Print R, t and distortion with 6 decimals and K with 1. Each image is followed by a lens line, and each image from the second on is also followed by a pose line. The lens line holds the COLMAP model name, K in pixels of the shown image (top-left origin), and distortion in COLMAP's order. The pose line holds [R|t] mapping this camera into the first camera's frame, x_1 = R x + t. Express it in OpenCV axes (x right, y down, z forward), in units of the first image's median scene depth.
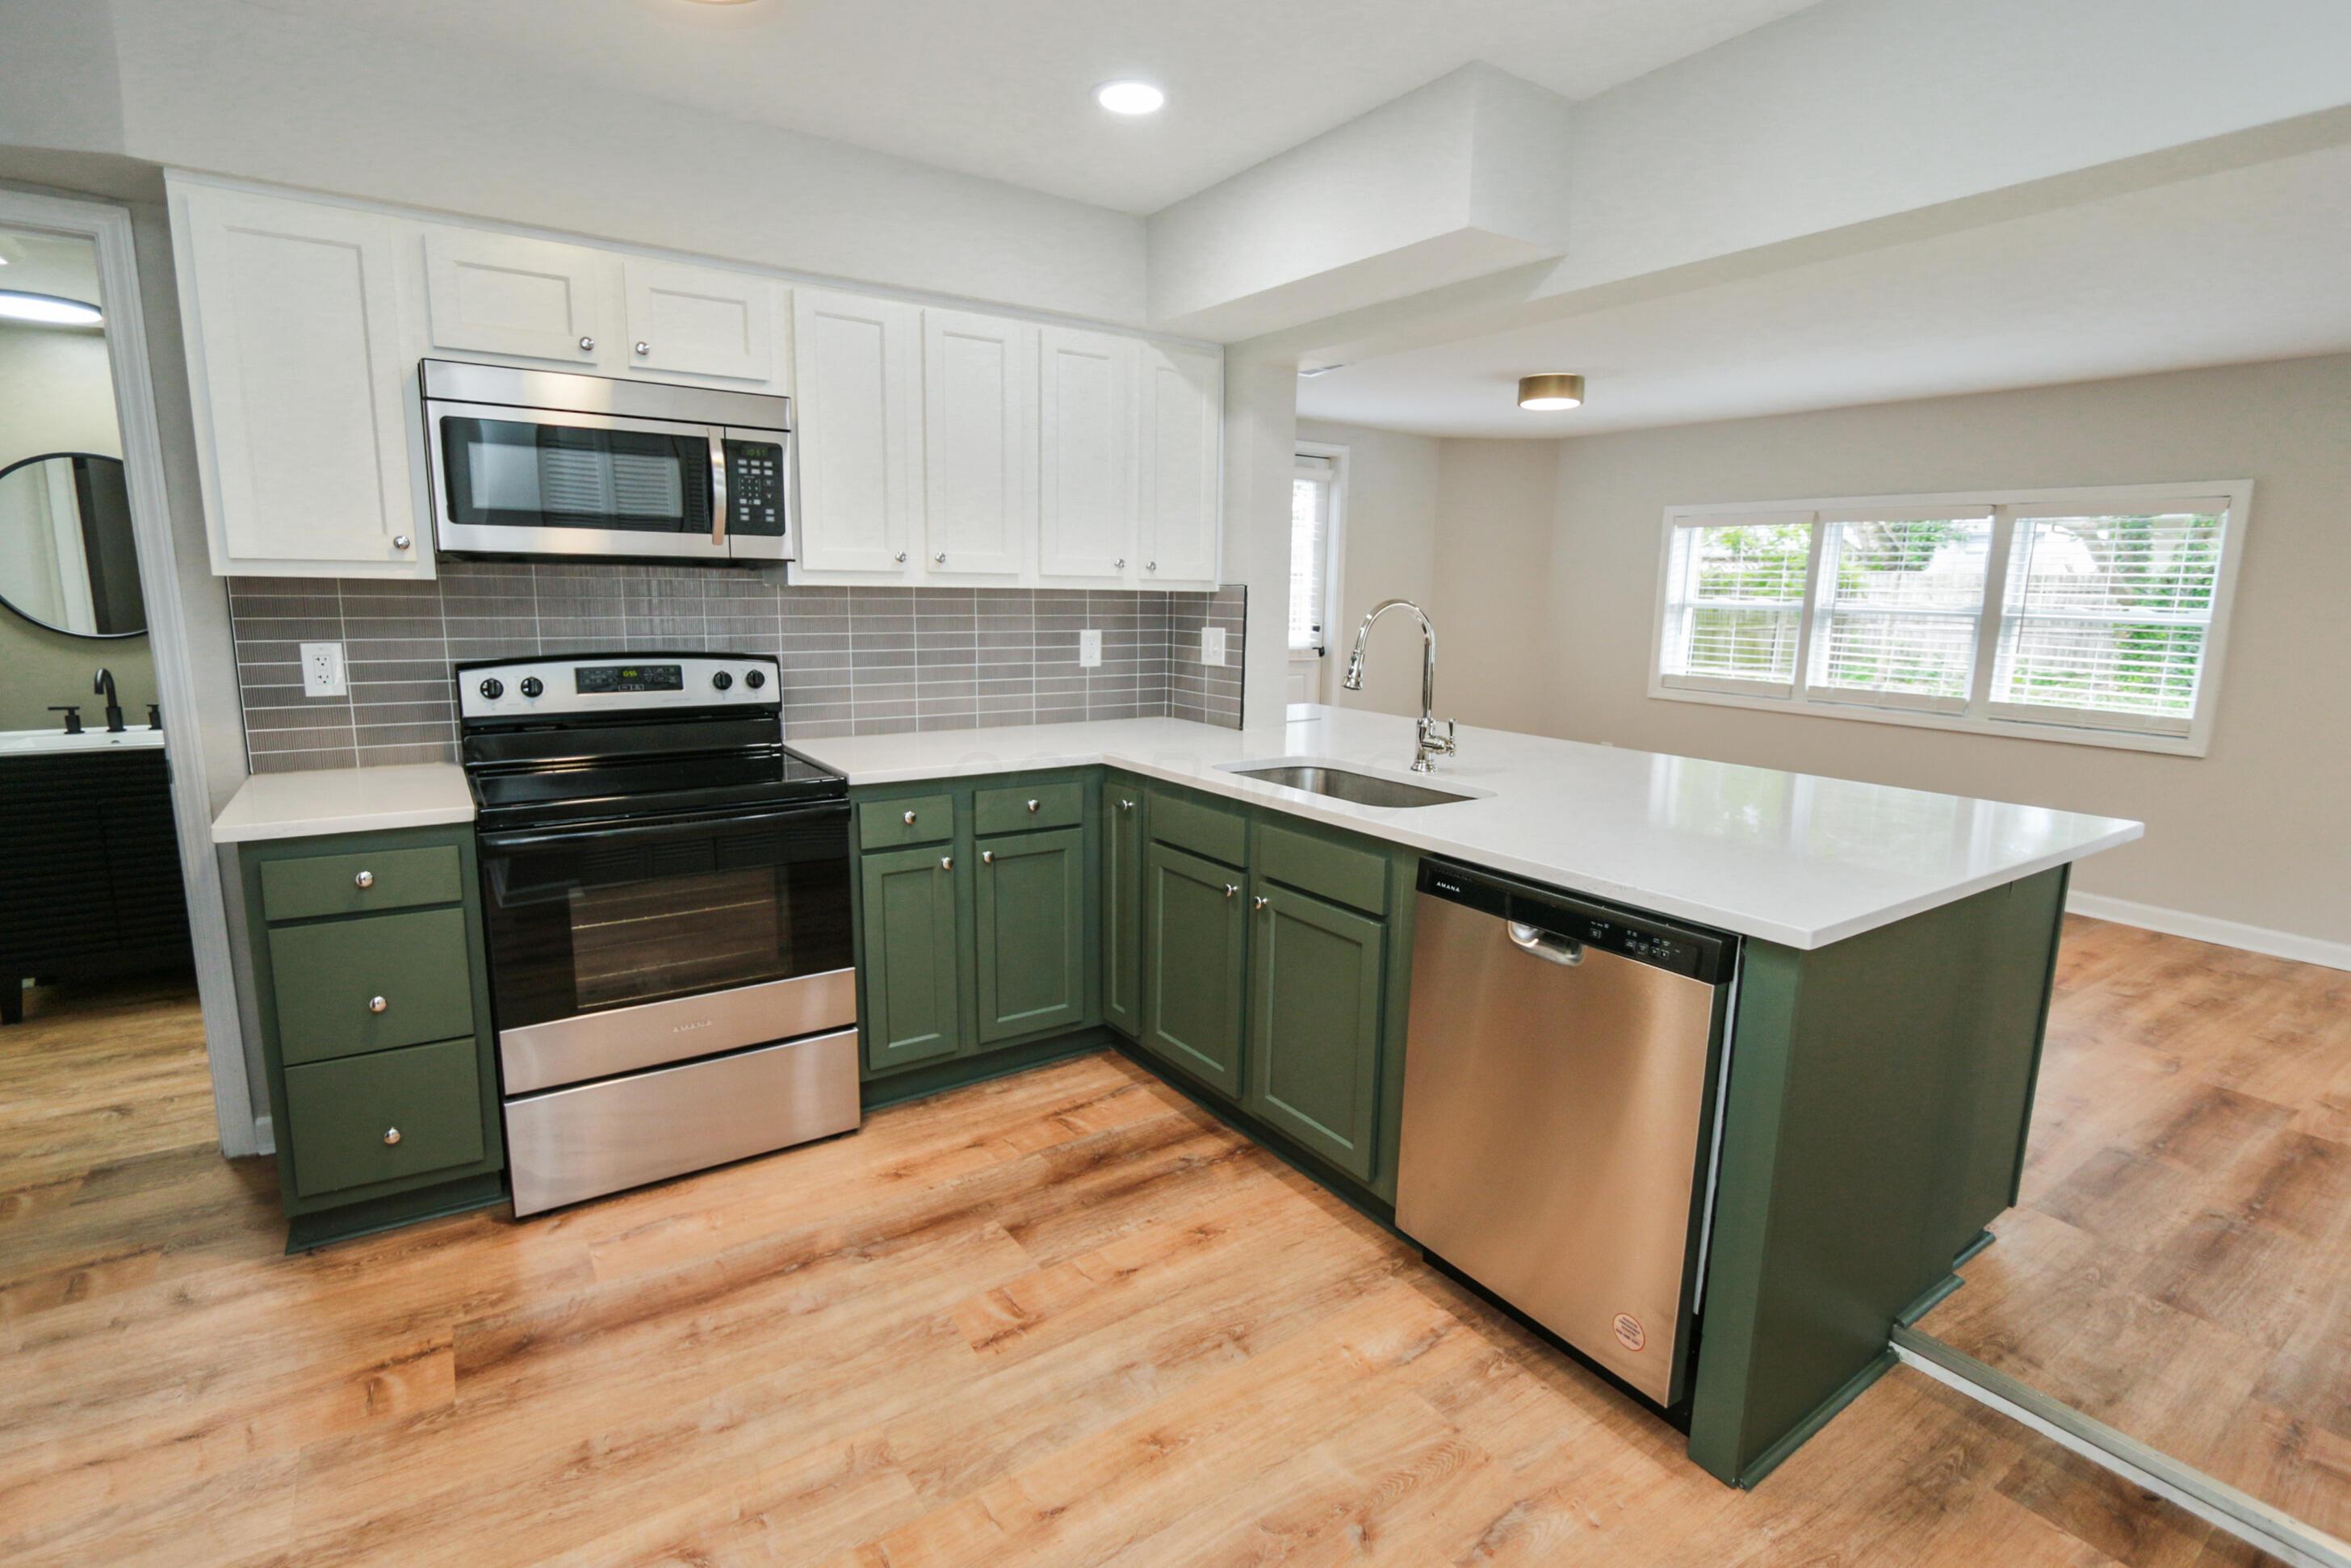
lens RADIAL K [[1123.9, 0, 1166.8], [0, 1123.9, 779.9], [0, 0, 1]] dist [-0.000382, -0.000286]
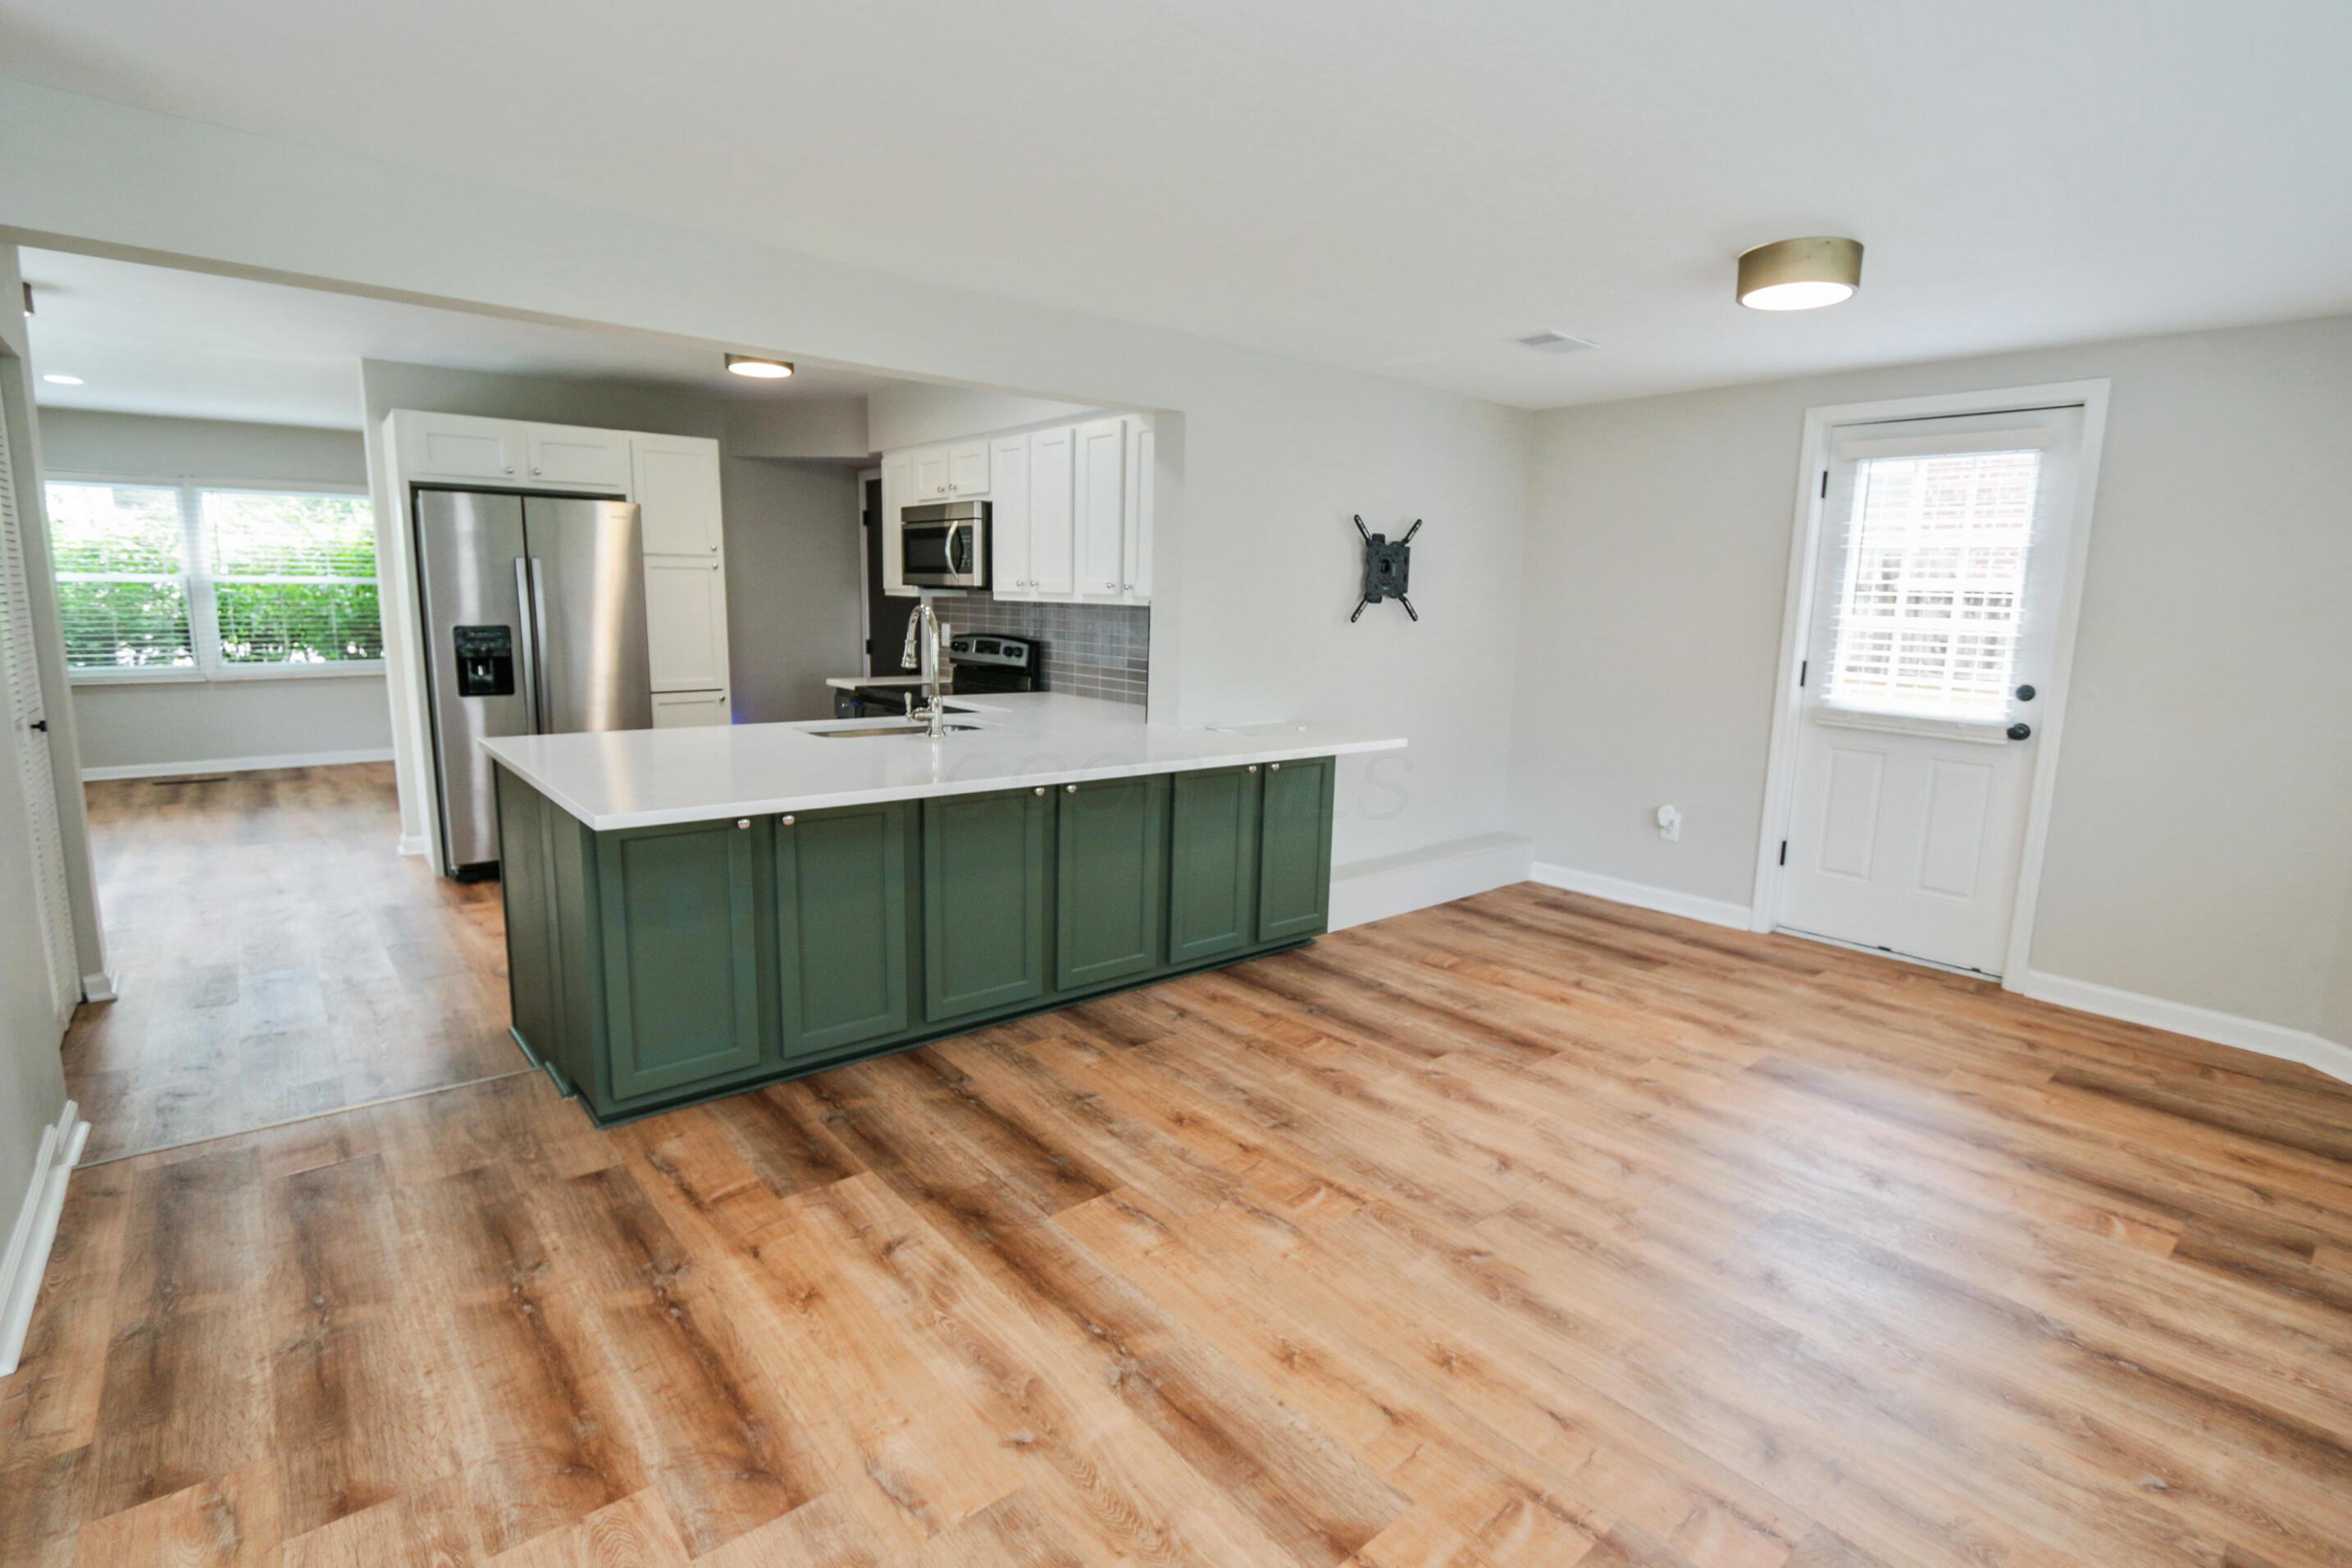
lens RADIAL K [[1124.4, 0, 1167.3], [0, 1124.4, 779.9], [0, 0, 1]] dist [-0.000382, -0.000286]
pose [[0.082242, 0.147409, -0.985650, 1.590369], [-0.193132, 0.972610, 0.129344, -0.184557], [0.977720, 0.179723, 0.108459, 1.164559]]
